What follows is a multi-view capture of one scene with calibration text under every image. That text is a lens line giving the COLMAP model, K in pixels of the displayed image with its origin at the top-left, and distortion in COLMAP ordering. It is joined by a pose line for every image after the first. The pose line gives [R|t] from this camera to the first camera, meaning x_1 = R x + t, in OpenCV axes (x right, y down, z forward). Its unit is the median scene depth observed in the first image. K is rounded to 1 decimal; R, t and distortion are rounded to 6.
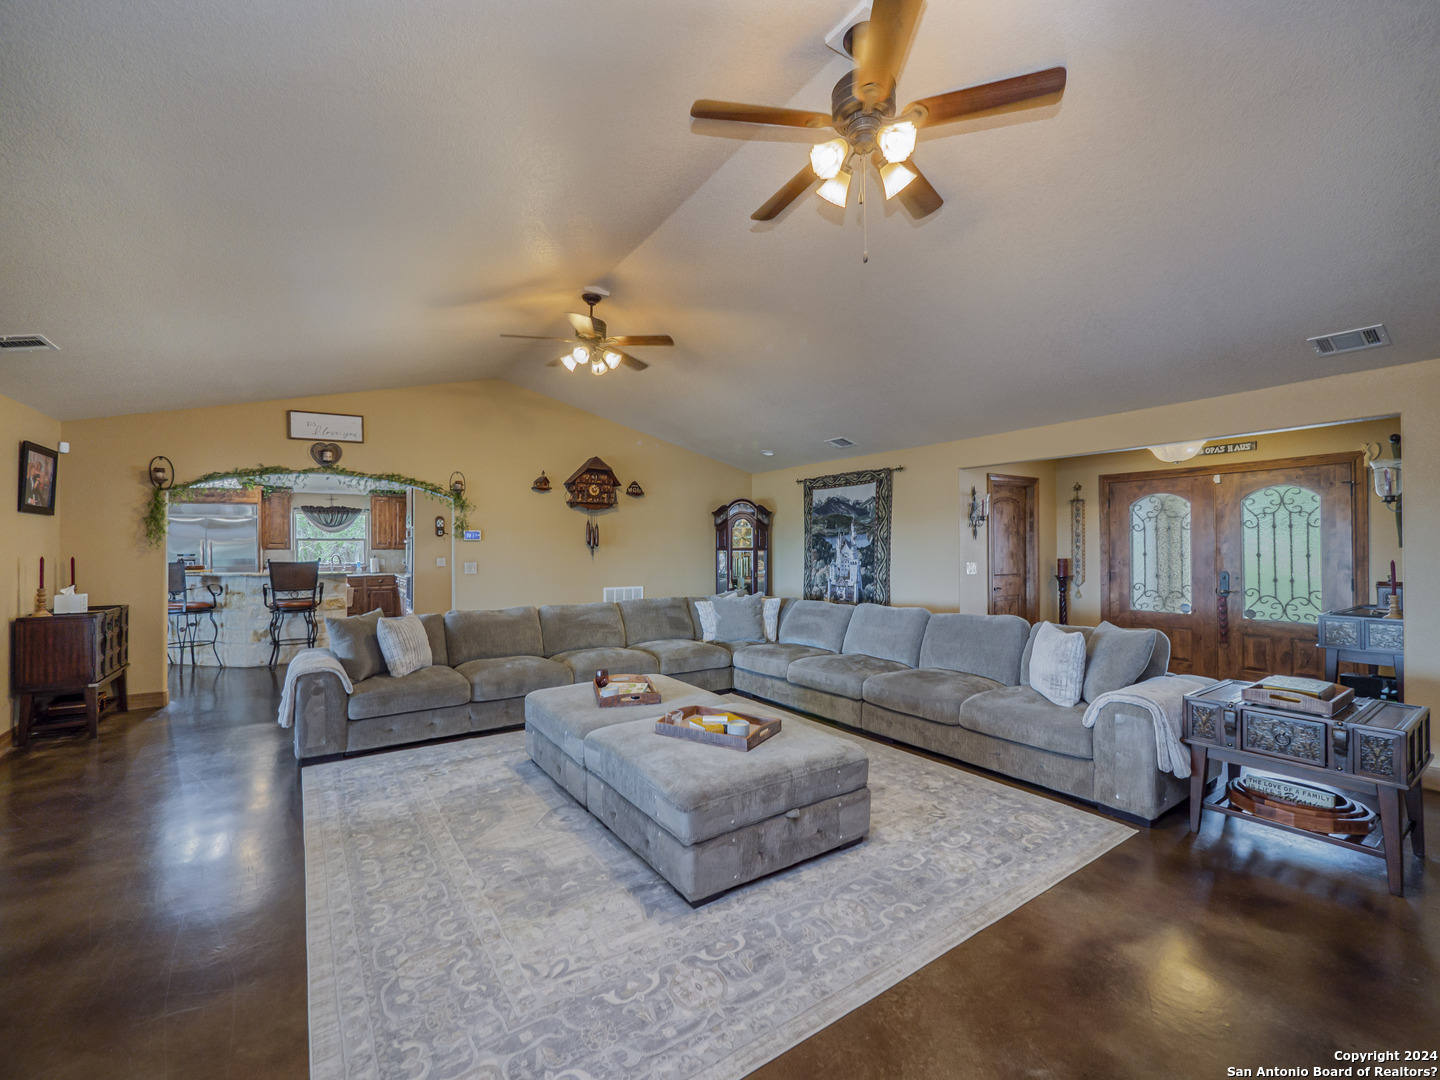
lens RADIAL K [[598.7, 0, 720.0], [0, 598.7, 540.0], [0, 0, 1]] dist [0.001583, 0.000062]
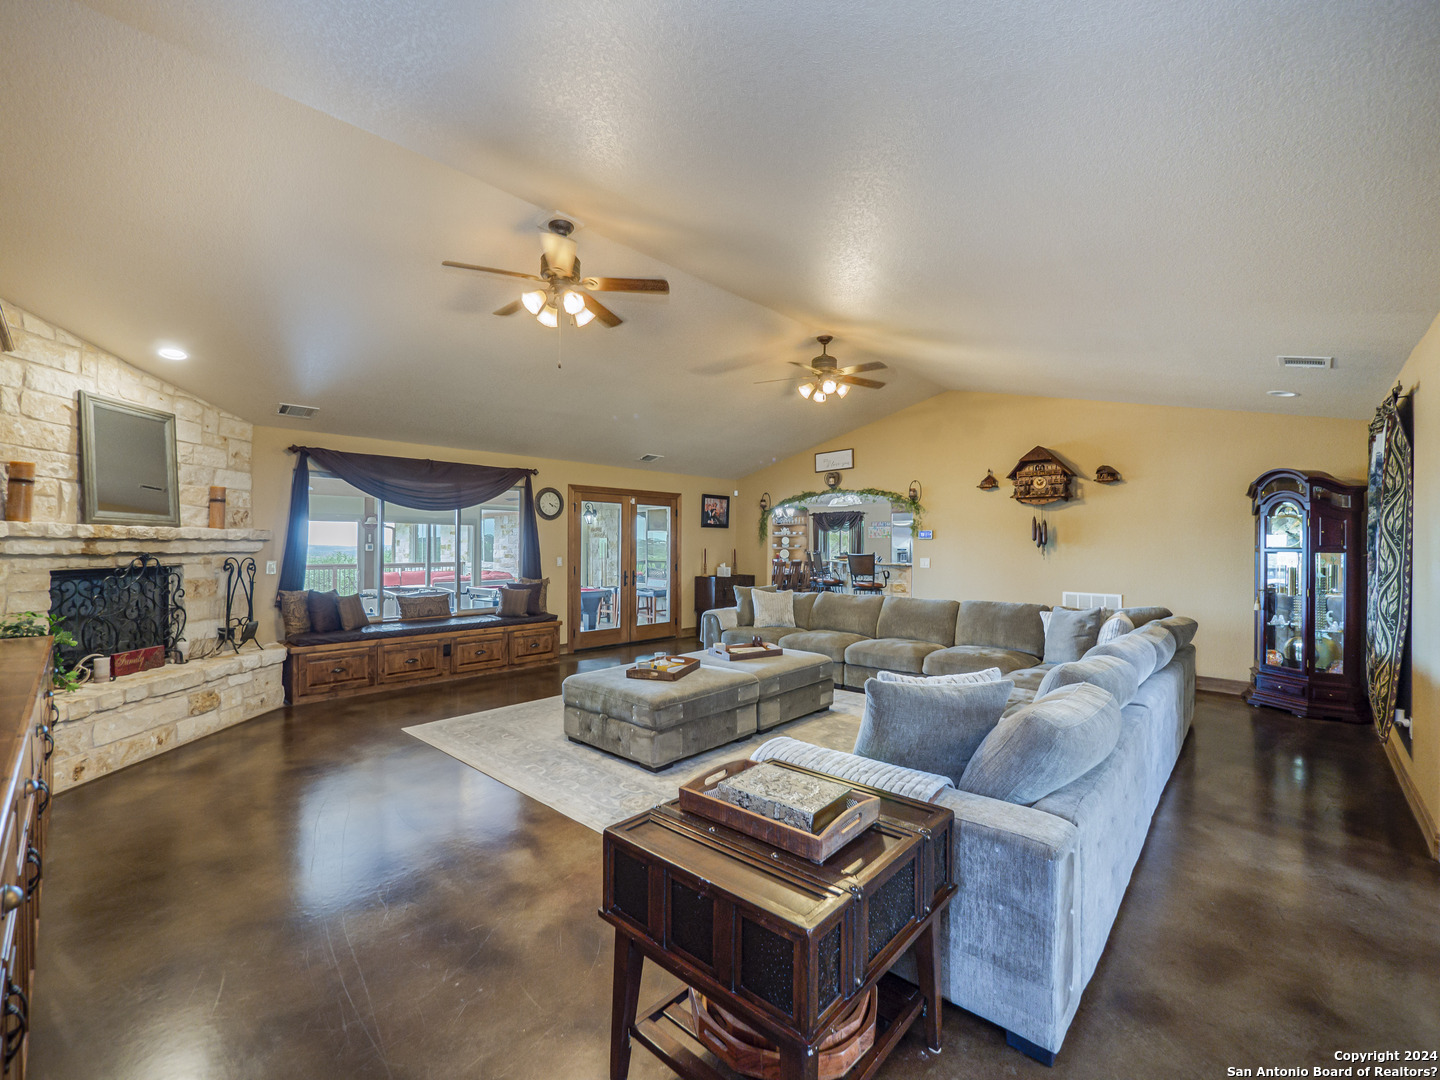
lens RADIAL K [[620.6, 0, 720.0], [0, 620.6, 540.0], [0, 0, 1]] dist [-0.000552, -0.000063]
pose [[0.260235, -0.004650, -0.965534, 0.678483], [0.006763, 0.999973, -0.002994, 0.003646], [0.965522, -0.005750, 0.260259, 0.336103]]
